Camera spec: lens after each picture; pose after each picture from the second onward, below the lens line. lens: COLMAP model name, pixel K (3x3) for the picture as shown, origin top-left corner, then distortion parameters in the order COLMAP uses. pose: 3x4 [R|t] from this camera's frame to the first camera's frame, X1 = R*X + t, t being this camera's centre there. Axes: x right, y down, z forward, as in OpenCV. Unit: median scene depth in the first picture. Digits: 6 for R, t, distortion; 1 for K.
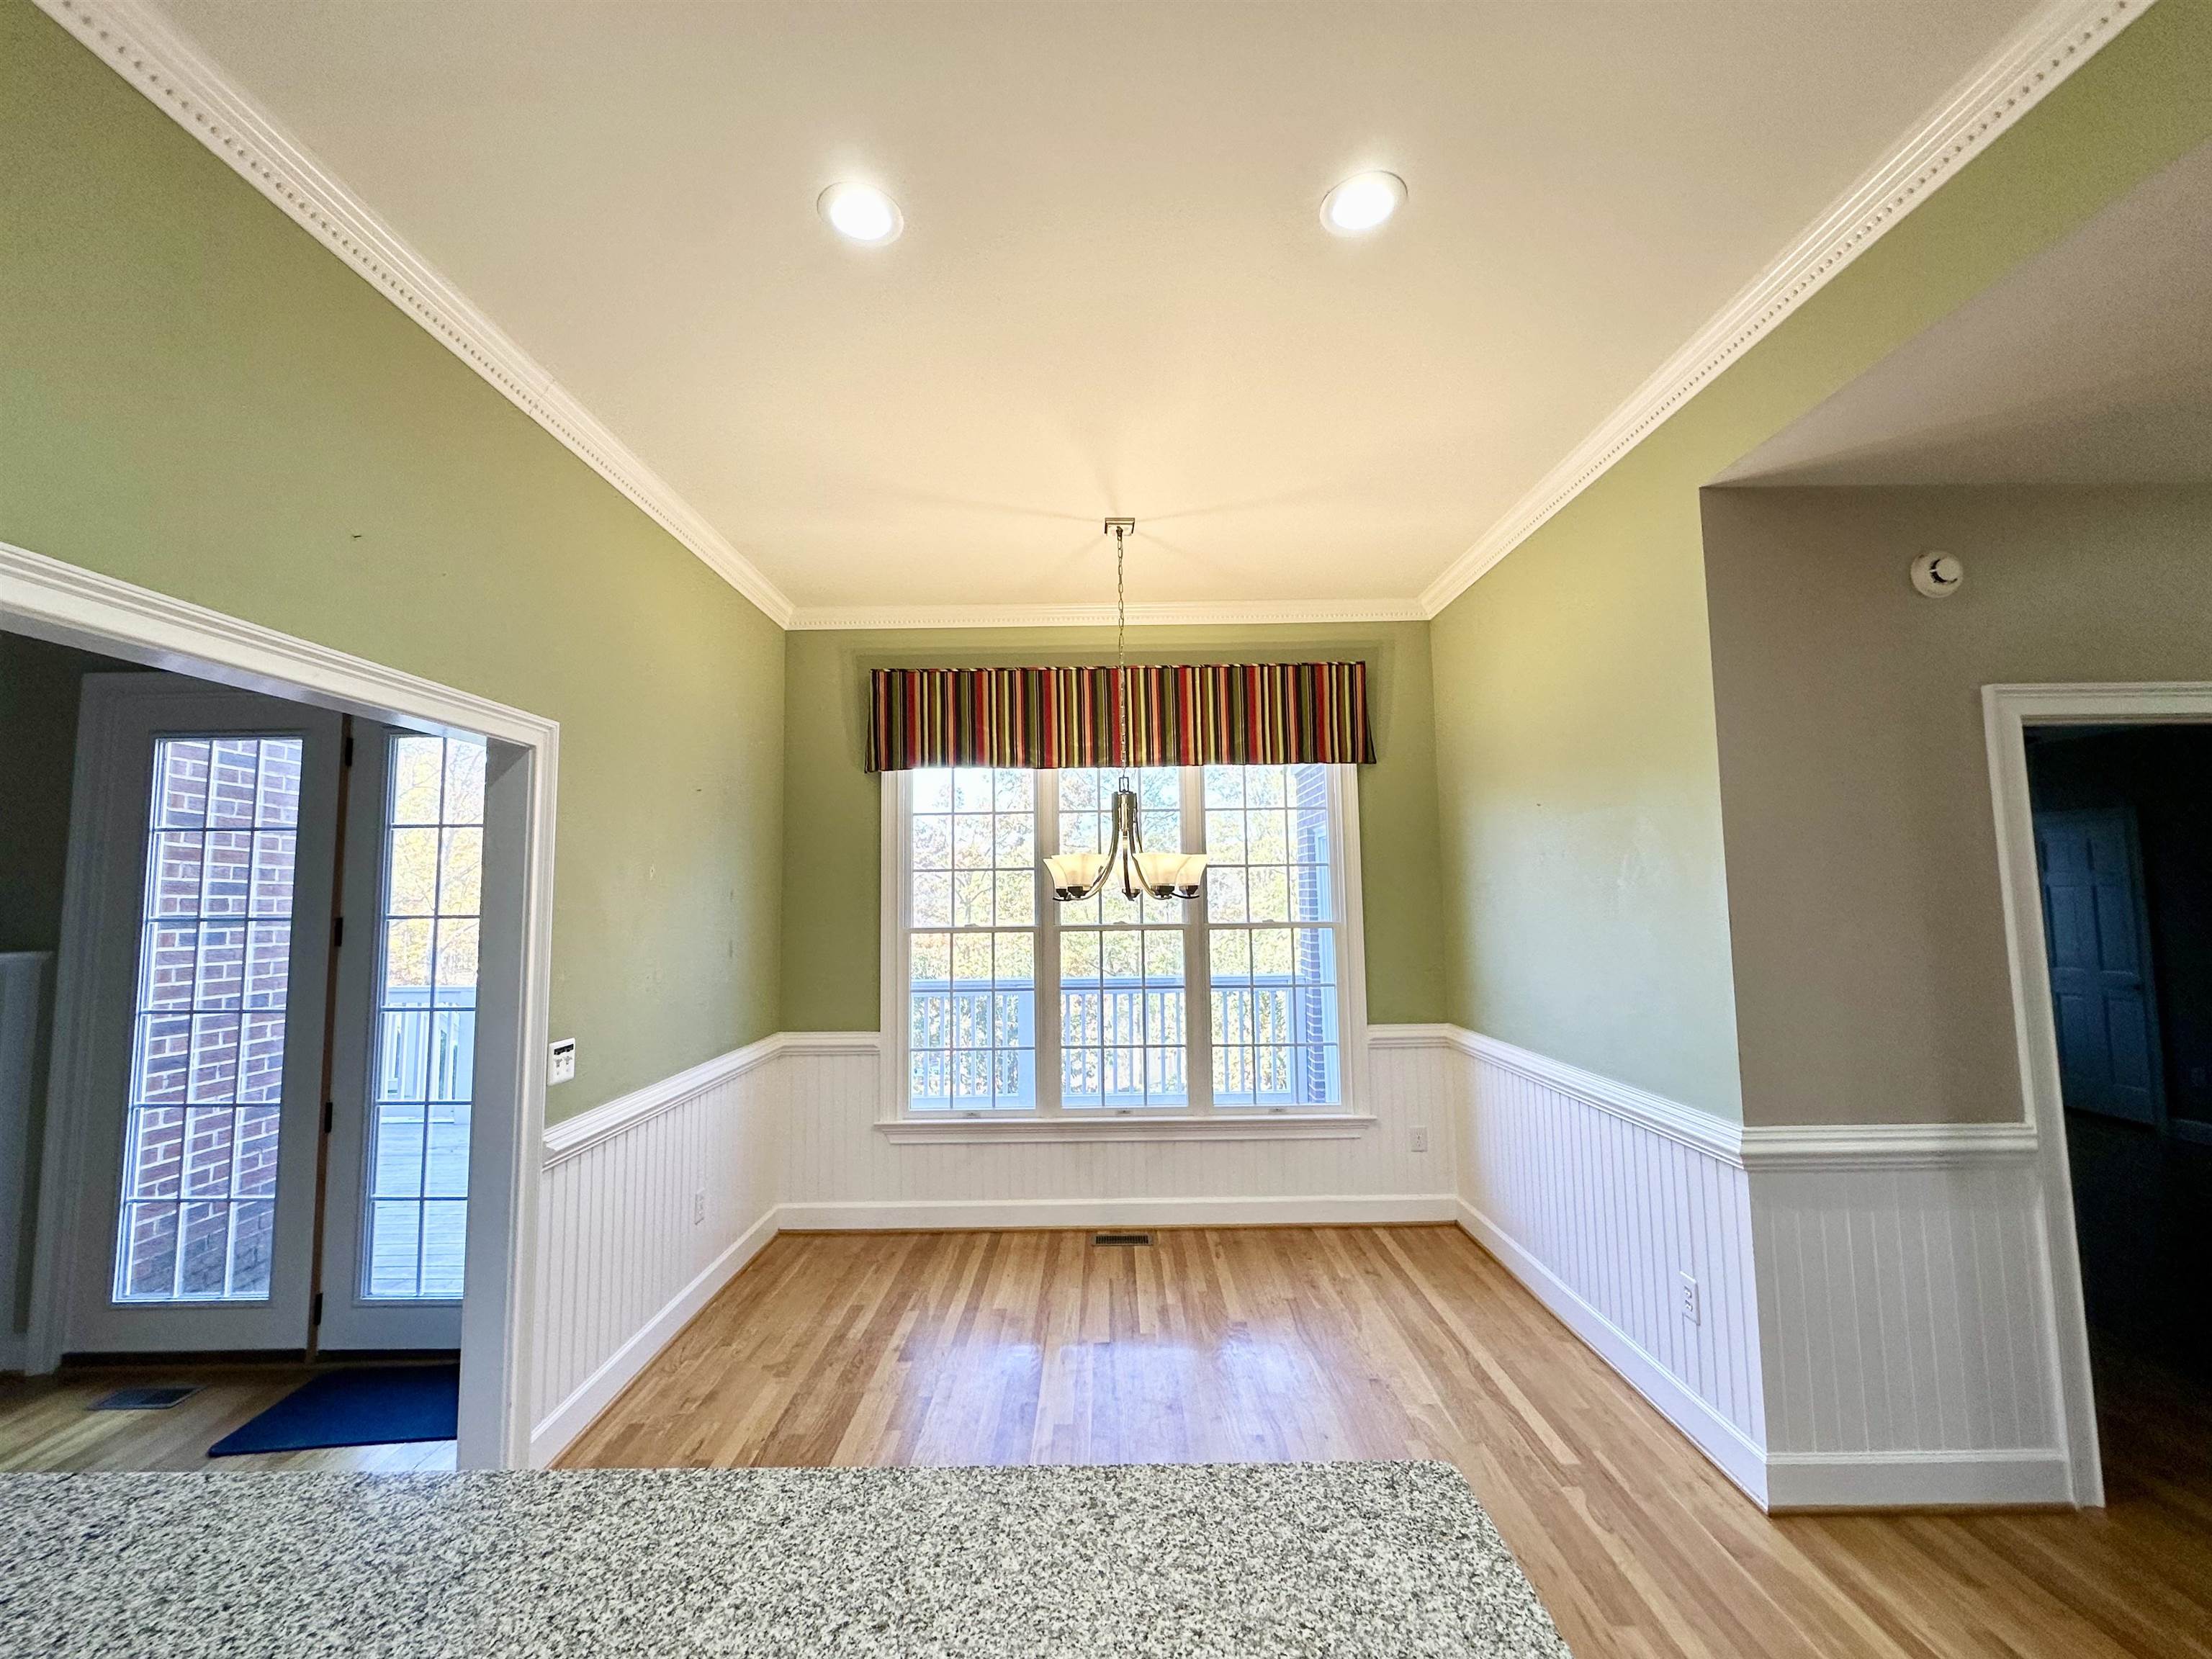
lens RADIAL K [[884.4, 0, 1107.9], [0, 884.4, 826.6], [0, 0, 1]] dist [-0.001903, -0.000475]
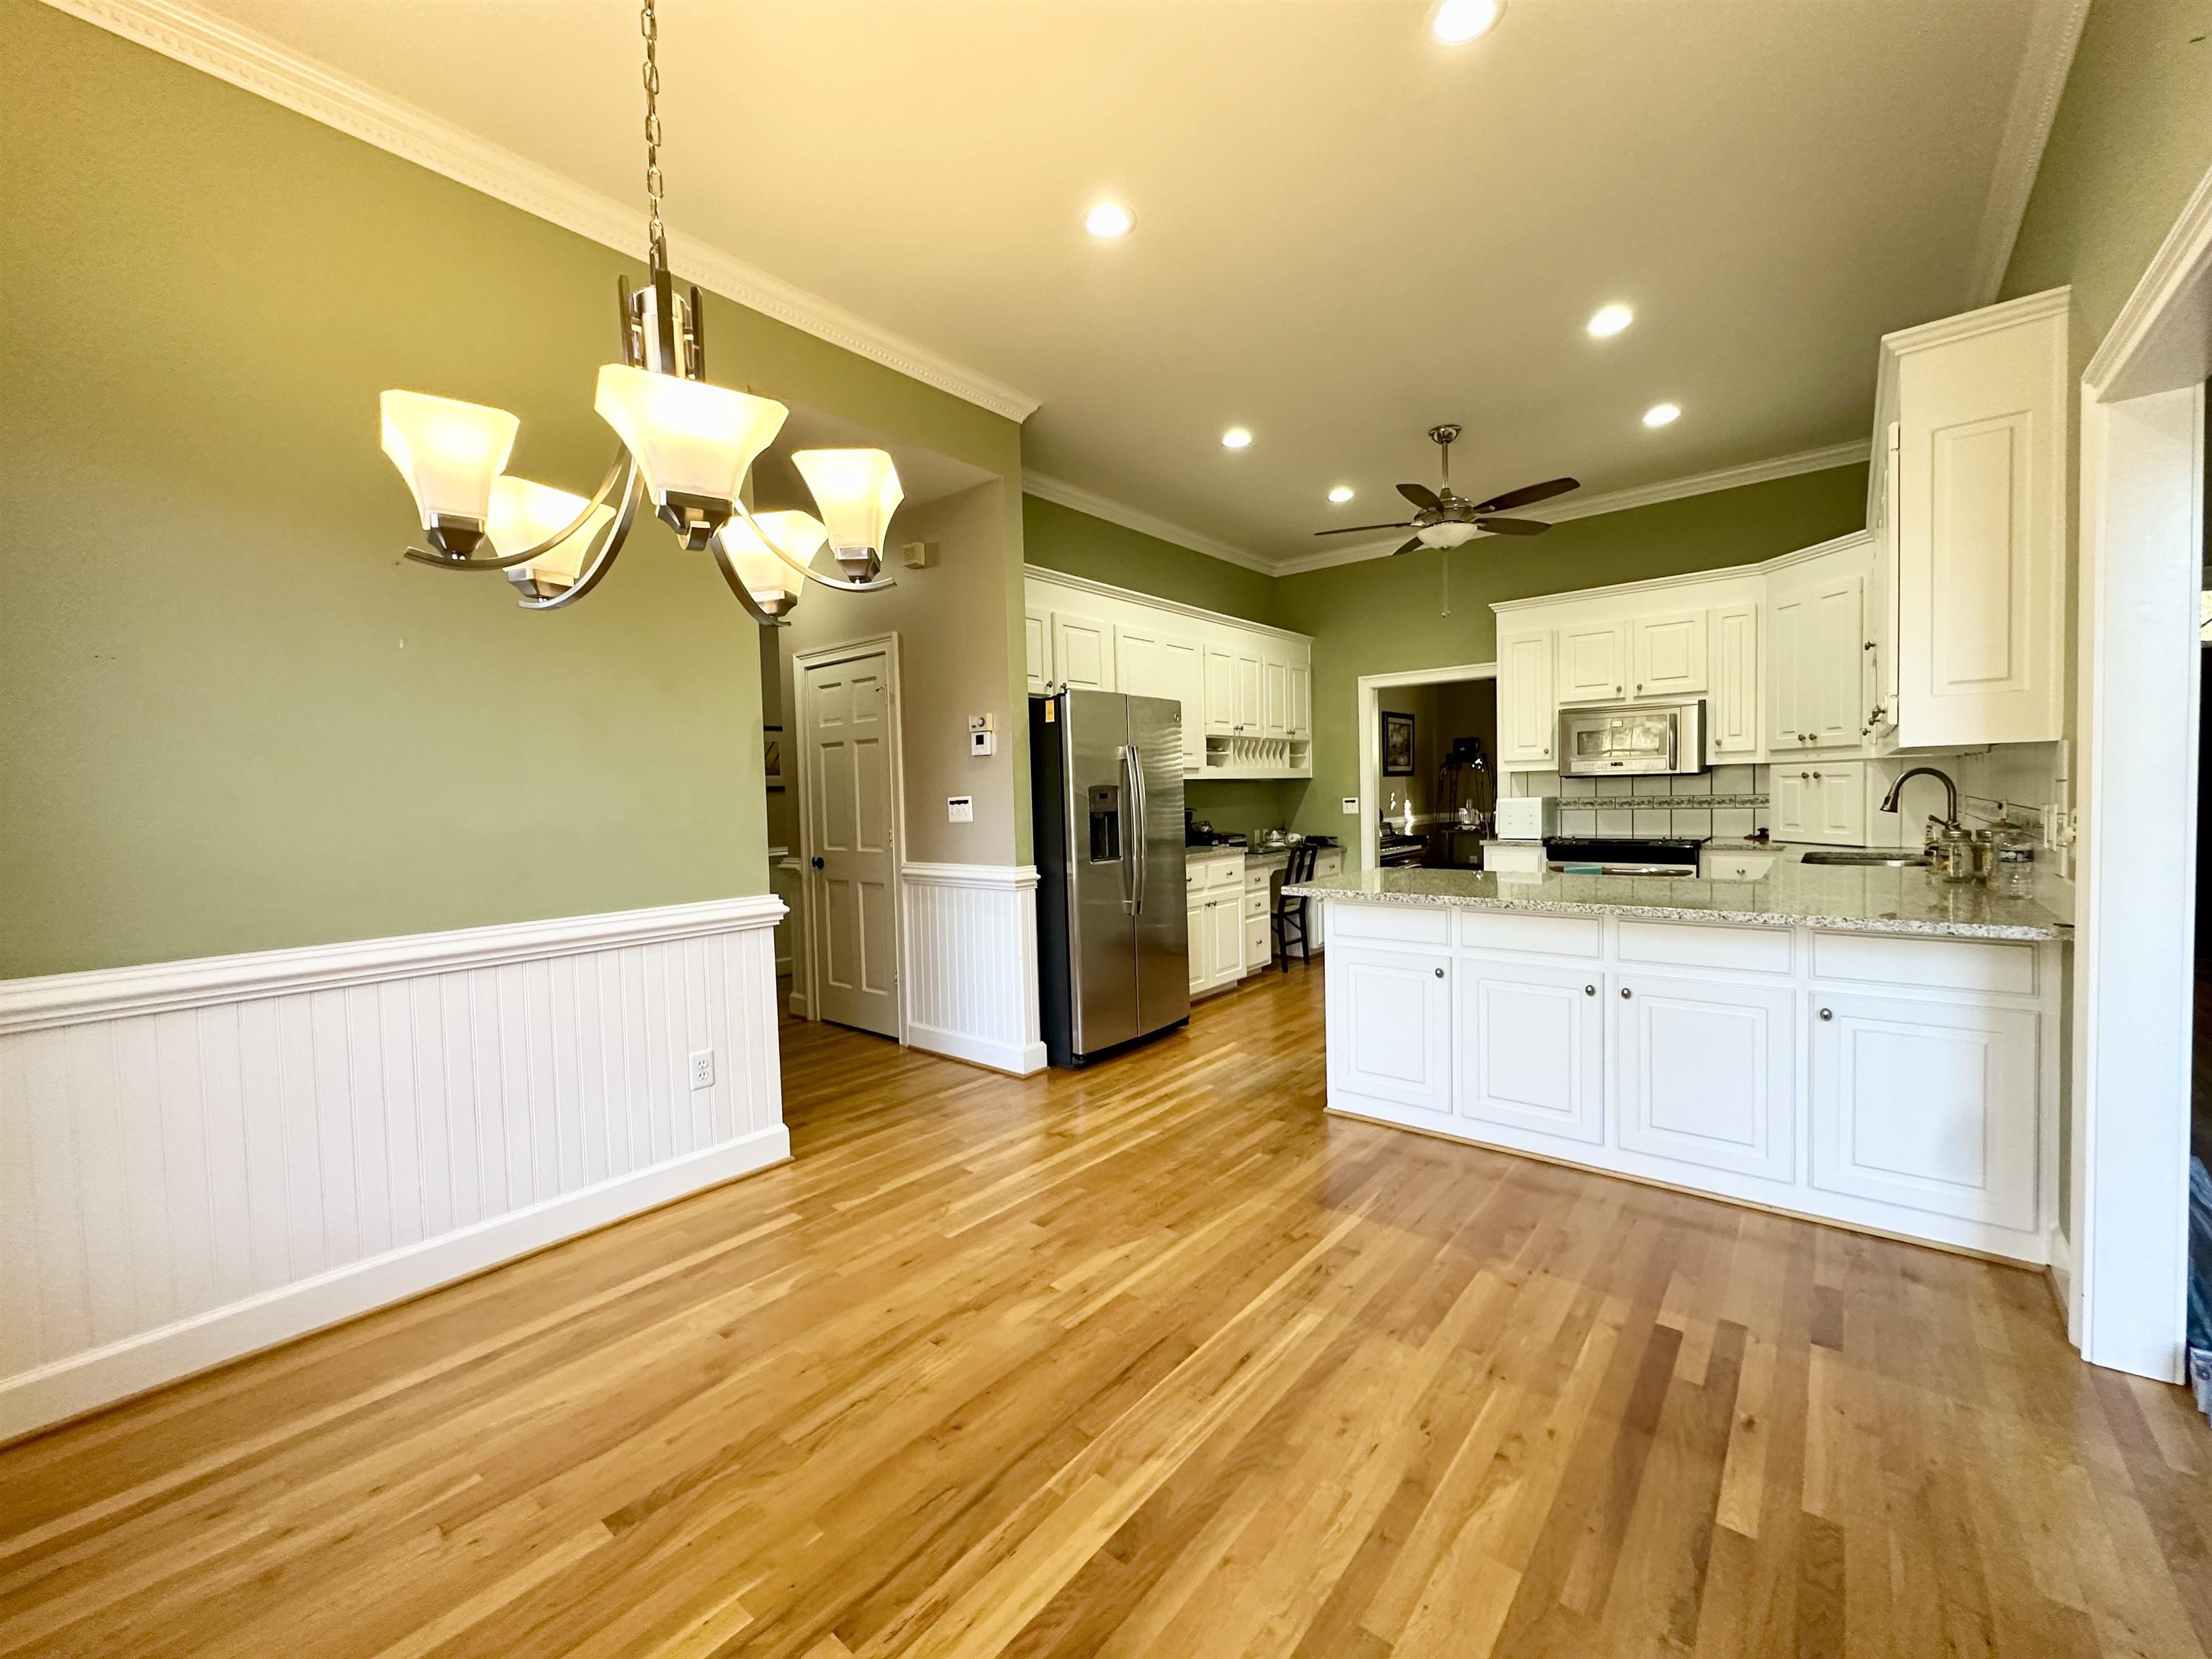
lens RADIAL K [[884.4, 0, 1116.9], [0, 884.4, 830.3], [0, 0, 1]] dist [-0.001903, -0.000475]
pose [[-0.774489, 0.009460, 0.632516, -1.284304], [-0.015063, 0.999329, -0.033390, 0.699904], [-0.632408, -0.035387, -0.773827, 4.228562]]
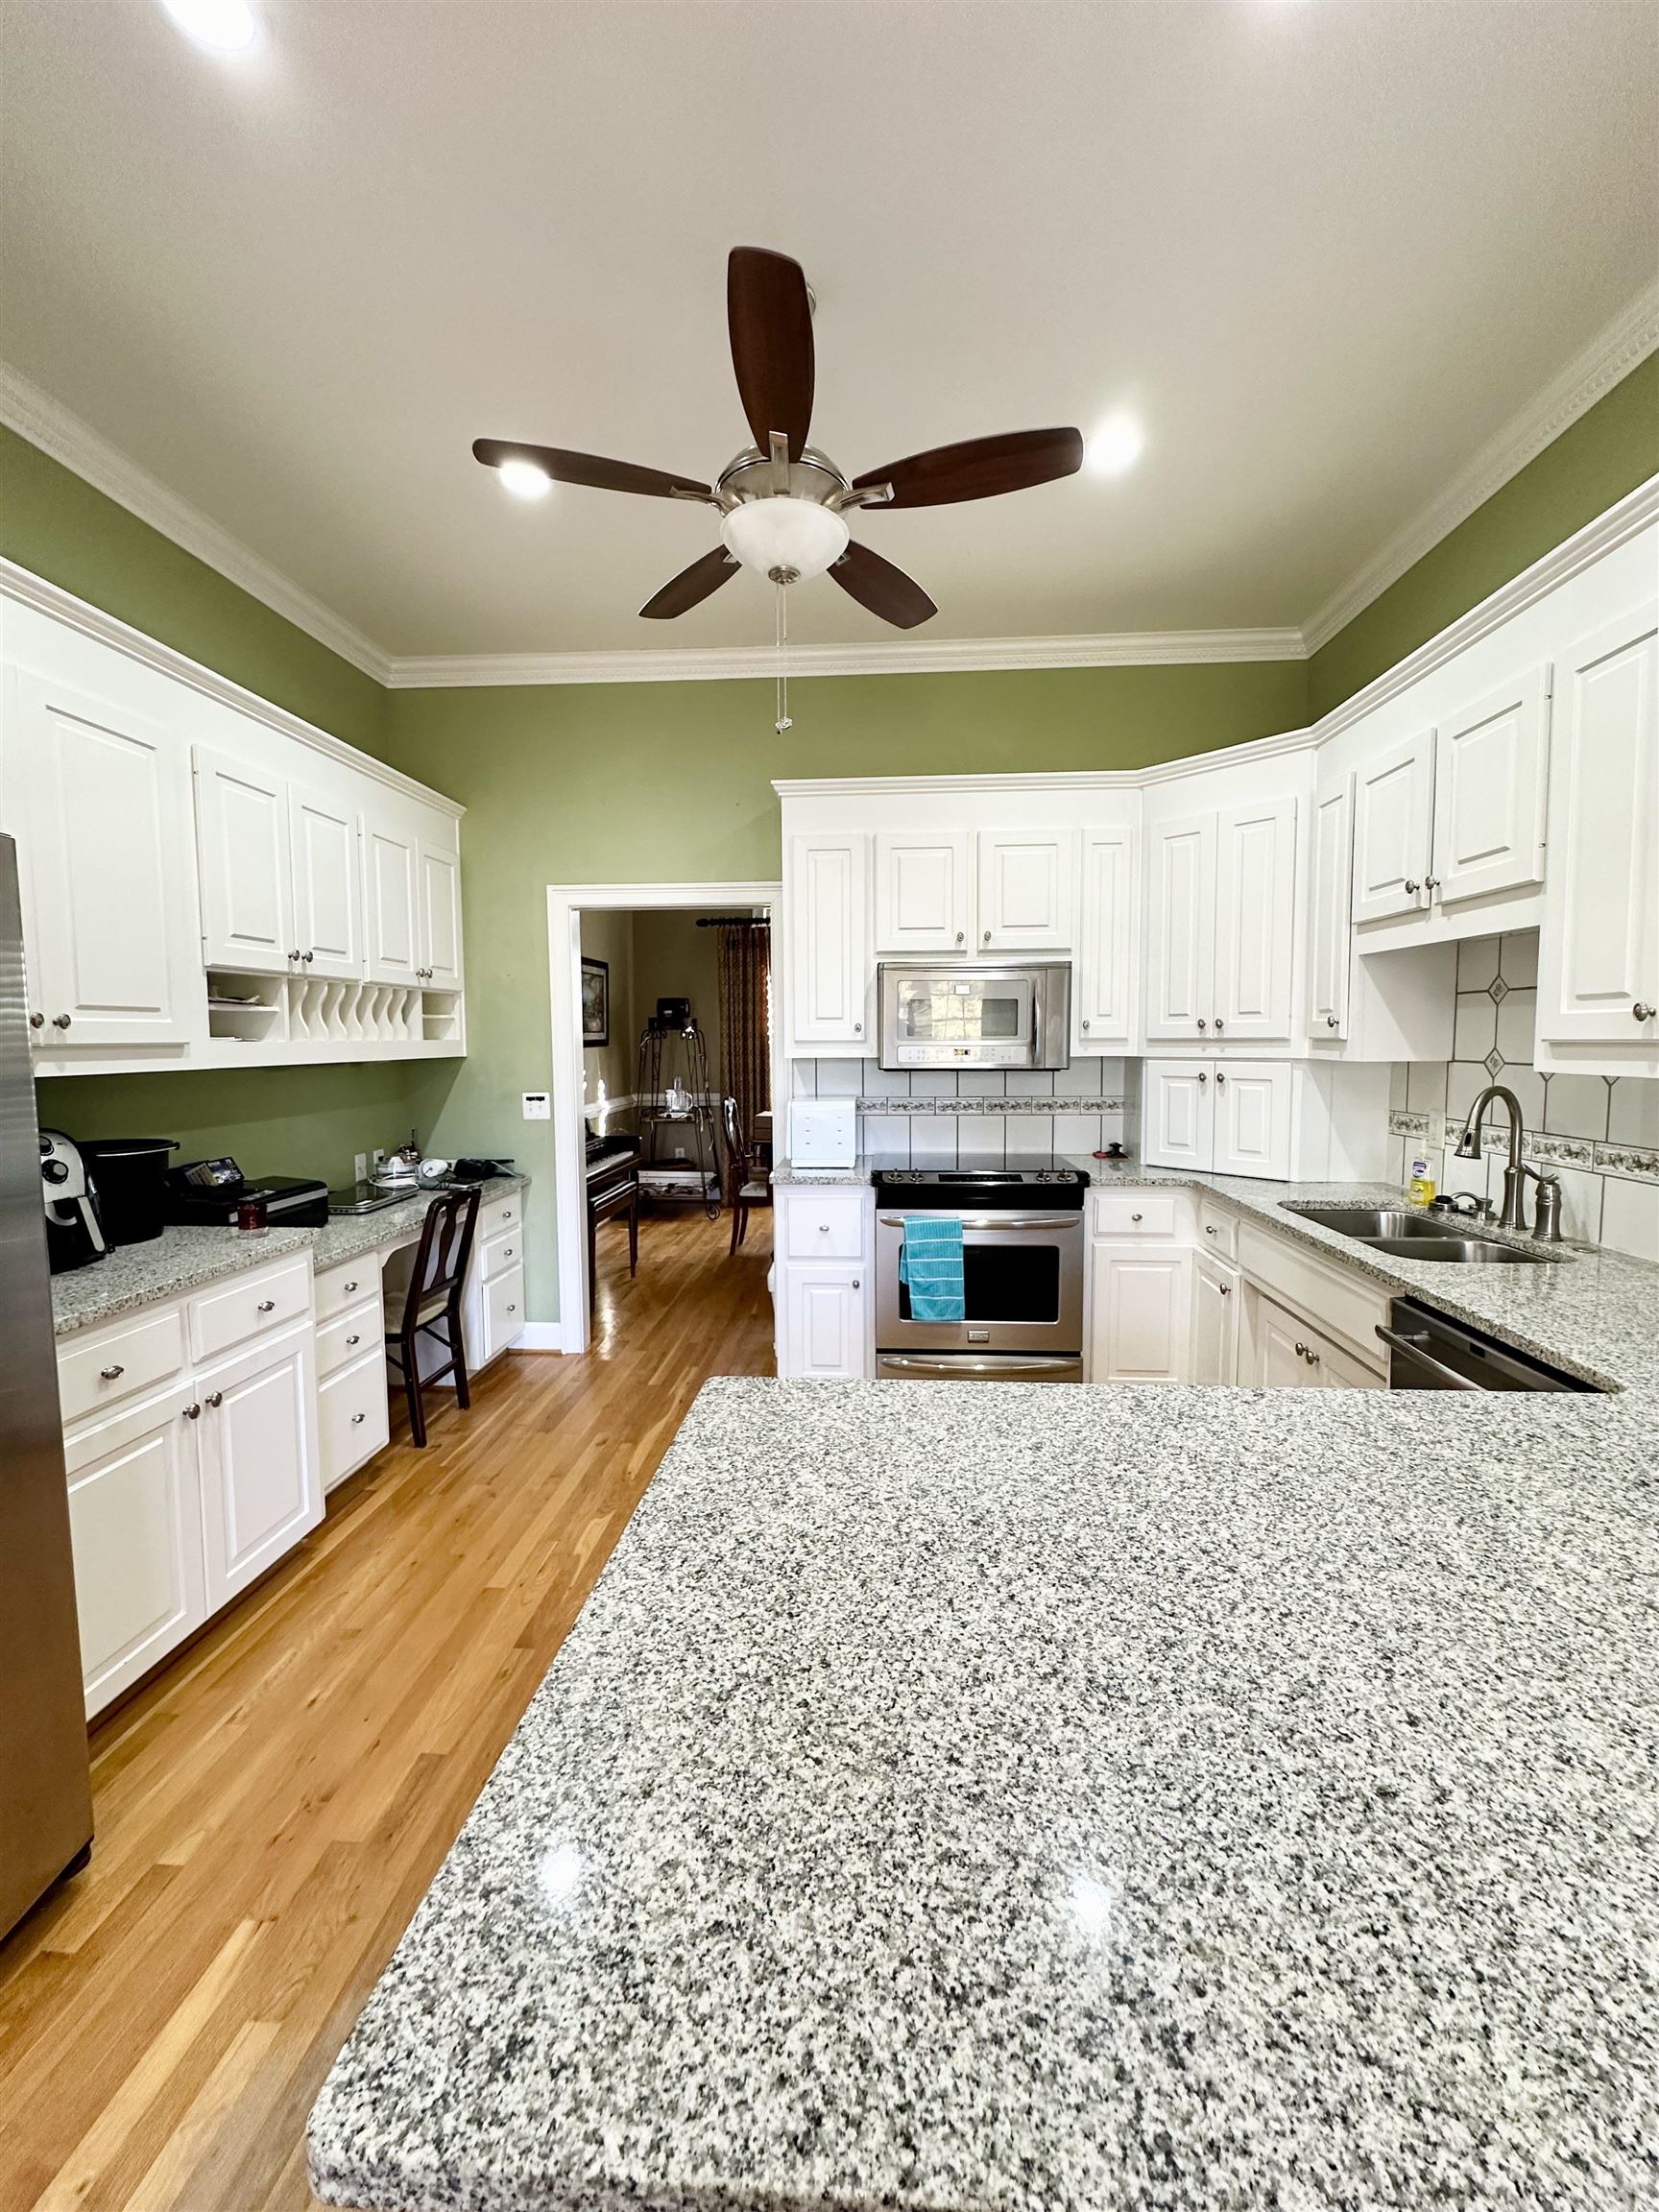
lens RADIAL K [[884.4, 0, 823.8], [0, 884.4, 1105.2], [0, 0, 1]] dist [-0.001903, -0.000475]
pose [[-0.997038, 0.015612, 0.075311, 0.126612], [0.014887, 0.999837, -0.010190, 0.284197], [-0.075458, -0.009039, -0.997108, 1.528828]]
